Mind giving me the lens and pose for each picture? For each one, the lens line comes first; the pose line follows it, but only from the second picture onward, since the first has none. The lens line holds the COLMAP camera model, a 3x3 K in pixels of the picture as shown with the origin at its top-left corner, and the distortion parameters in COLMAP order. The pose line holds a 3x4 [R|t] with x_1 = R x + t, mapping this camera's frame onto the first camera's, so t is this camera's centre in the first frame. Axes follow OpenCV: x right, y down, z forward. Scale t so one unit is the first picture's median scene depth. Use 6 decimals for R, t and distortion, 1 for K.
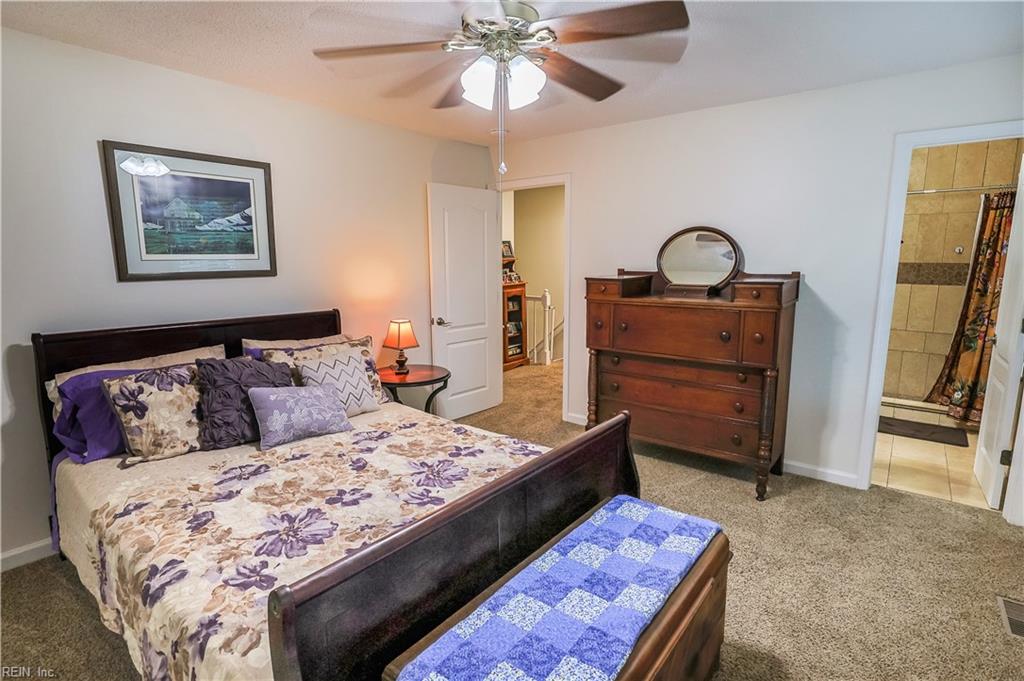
lens RADIAL K [[500.4, 0, 514.7], [0, 500.4, 336.3], [0, 0, 1]] dist [0.001696, 0.000109]
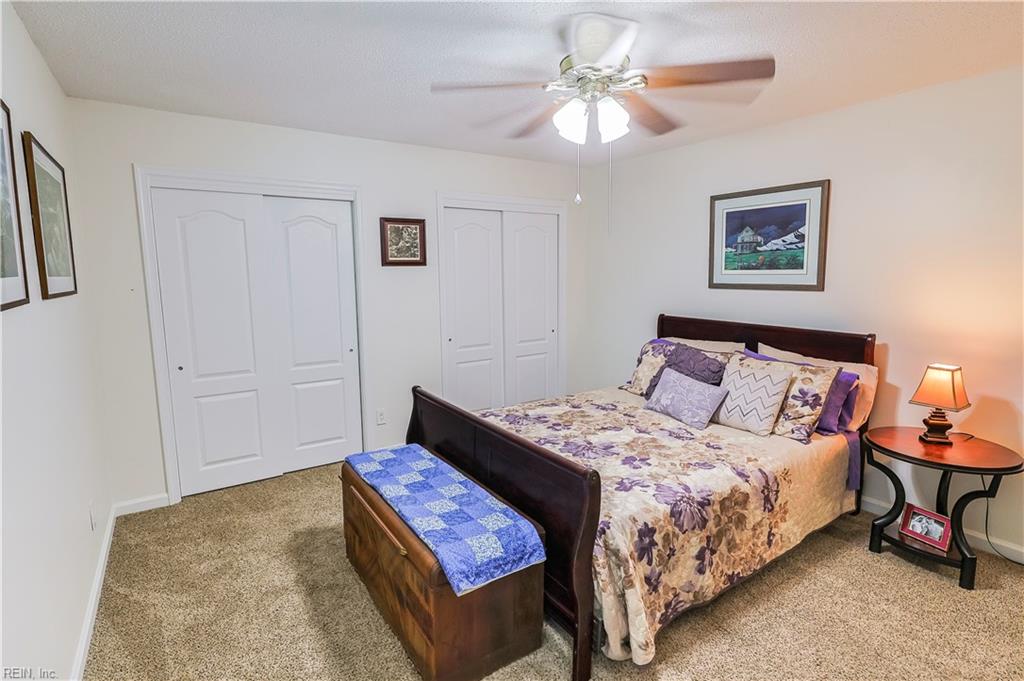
lens RADIAL K [[500.4, 0, 514.2], [0, 500.4, 338.5], [0, 0, 1]] dist [0.001696, 0.000109]
pose [[-0.295342, 0.131773, -0.946261, 0.843225], [-0.149522, 0.971862, 0.182007, -0.153341], [0.943619, 0.195241, -0.267328, 0.906650]]
